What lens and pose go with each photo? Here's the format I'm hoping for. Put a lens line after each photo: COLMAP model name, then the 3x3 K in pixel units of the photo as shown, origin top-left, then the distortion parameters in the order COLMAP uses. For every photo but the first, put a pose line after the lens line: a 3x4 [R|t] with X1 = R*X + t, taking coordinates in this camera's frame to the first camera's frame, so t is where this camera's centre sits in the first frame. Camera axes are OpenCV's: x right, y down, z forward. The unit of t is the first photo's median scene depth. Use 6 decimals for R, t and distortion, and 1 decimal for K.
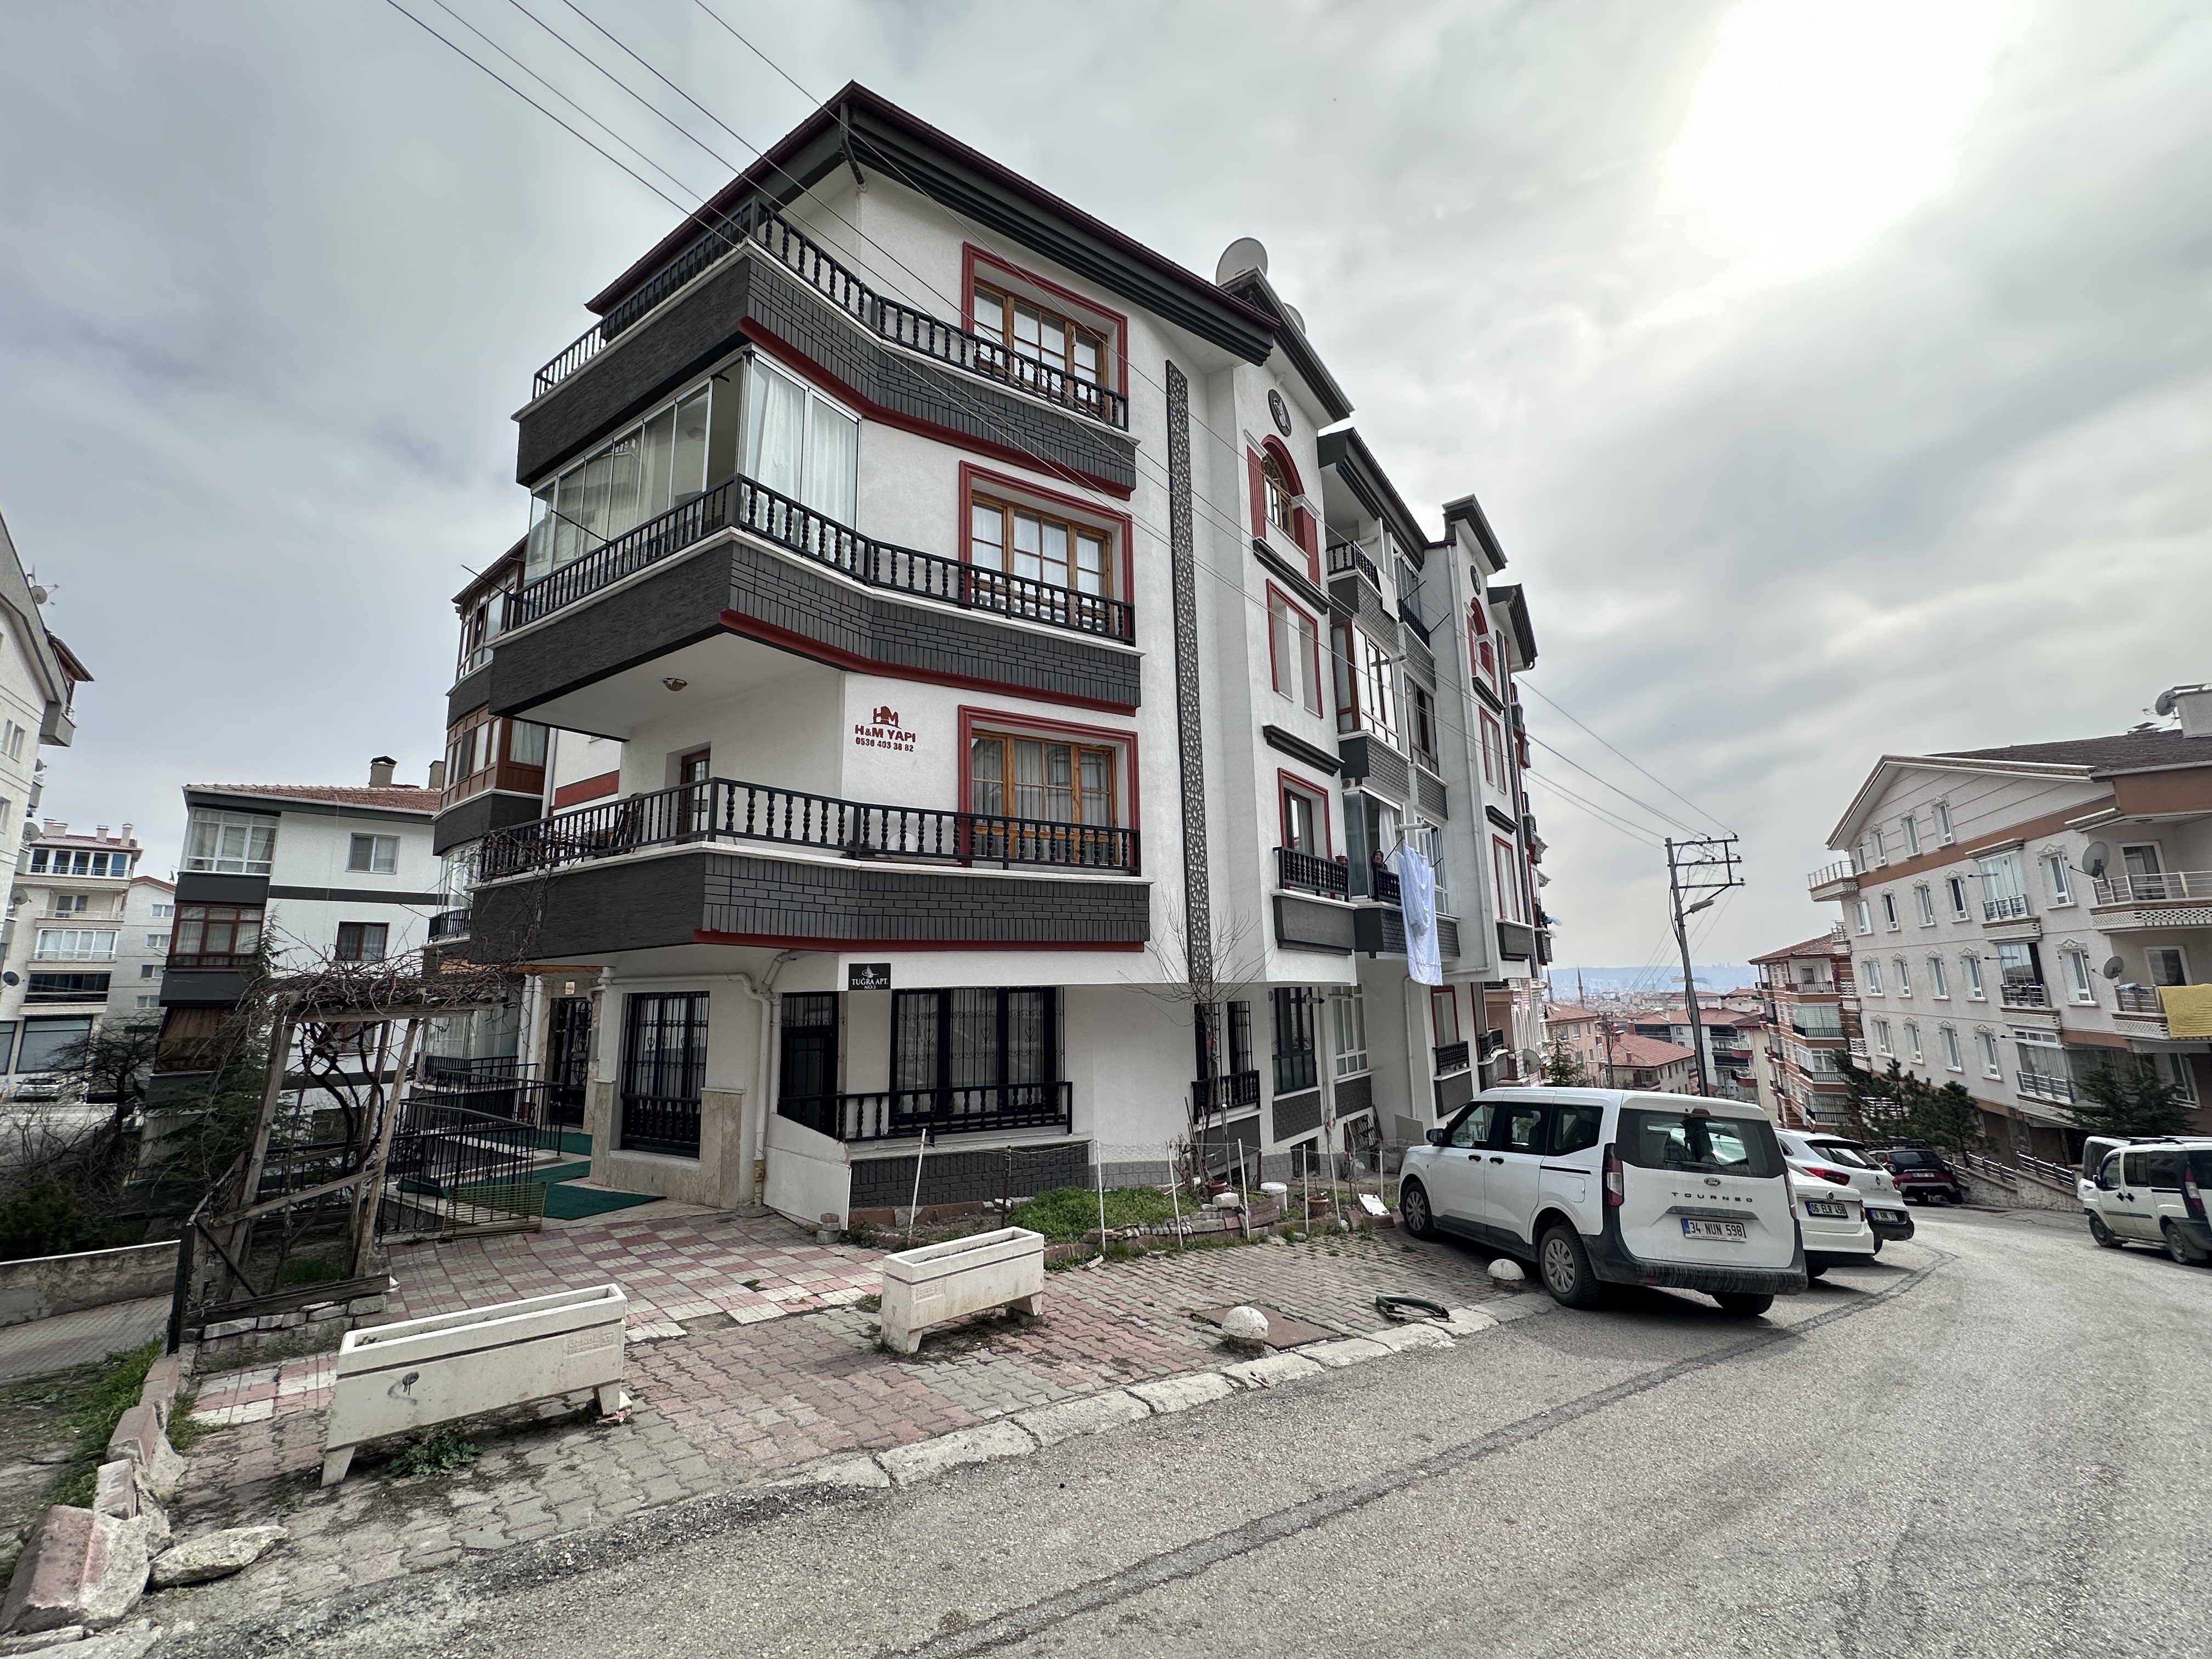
lens RADIAL K [[884.4, 0, 1105.5], [0, 884.4, 829.4], [0, 0, 1]] dist [-0.003024, 0.000430]
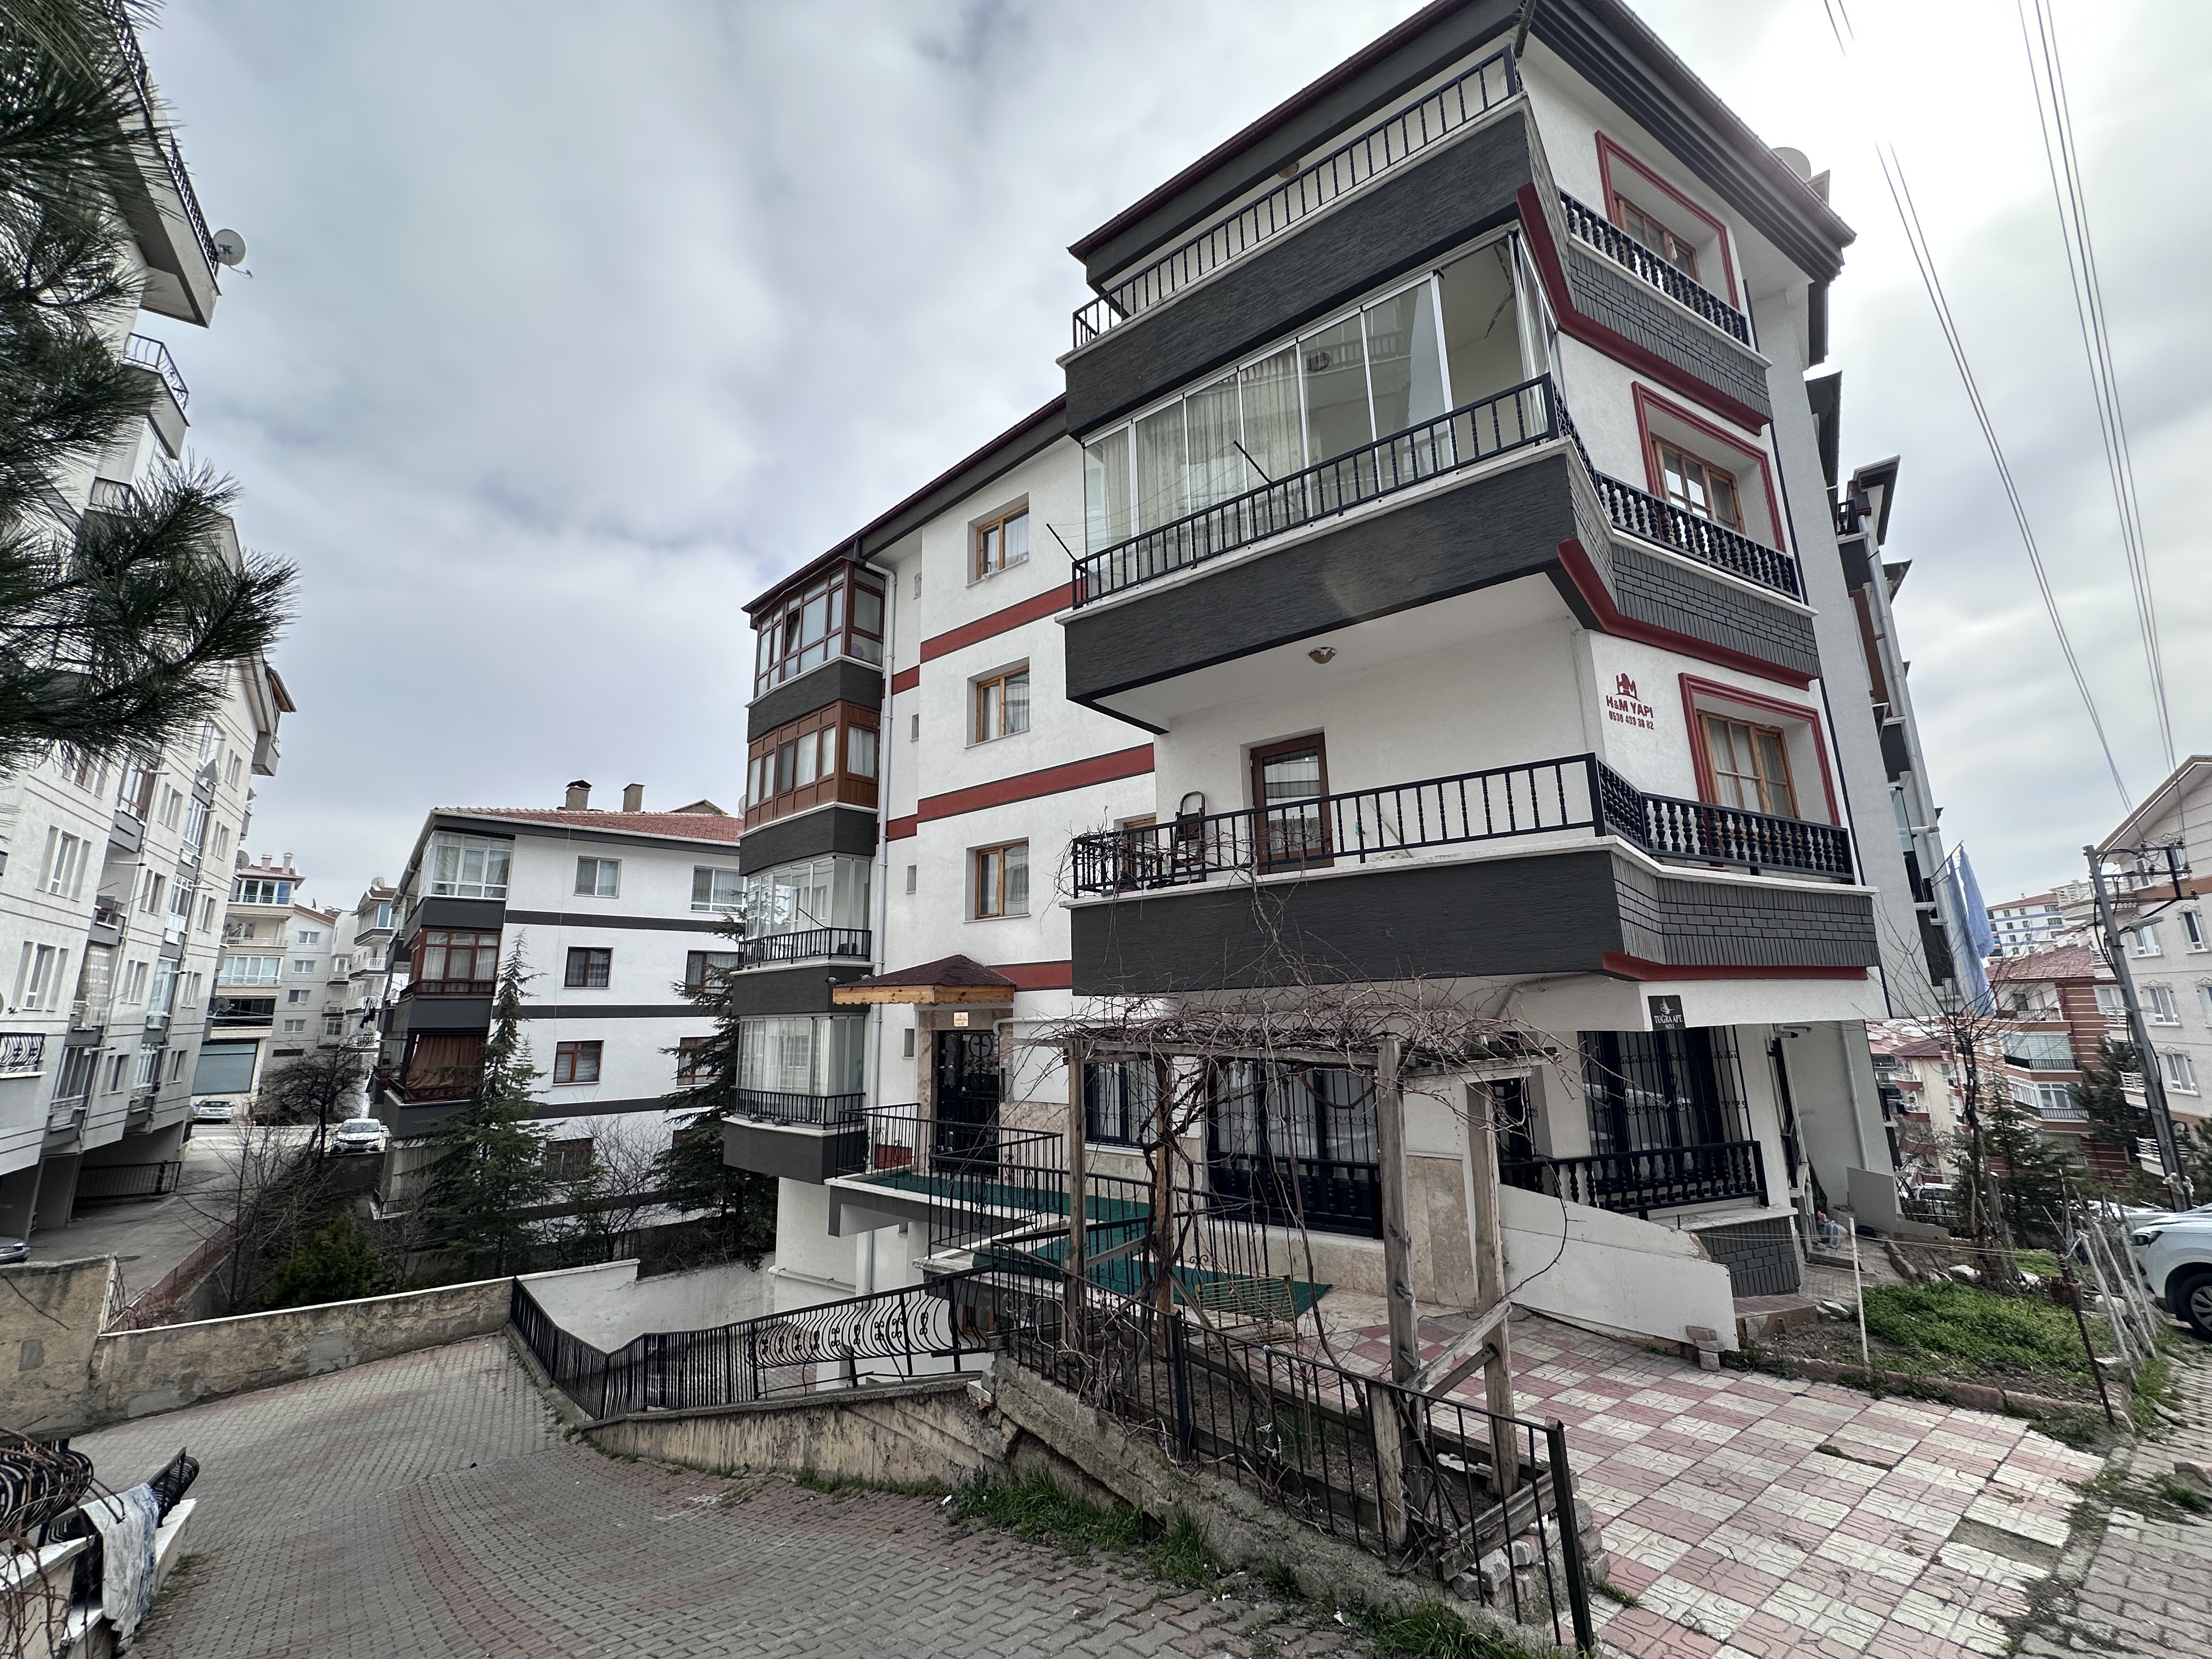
lens RADIAL K [[884.4, 0, 1103.1], [0, 884.4, 827.3], [0, 0, 1]] dist [-0.003024, 0.000430]
pose [[0.998011, -0.011207, -0.062028, -0.318026], [0.009398, 0.999524, -0.029381, 0.009401], [0.062328, 0.028740, 0.997642, 0.082173]]
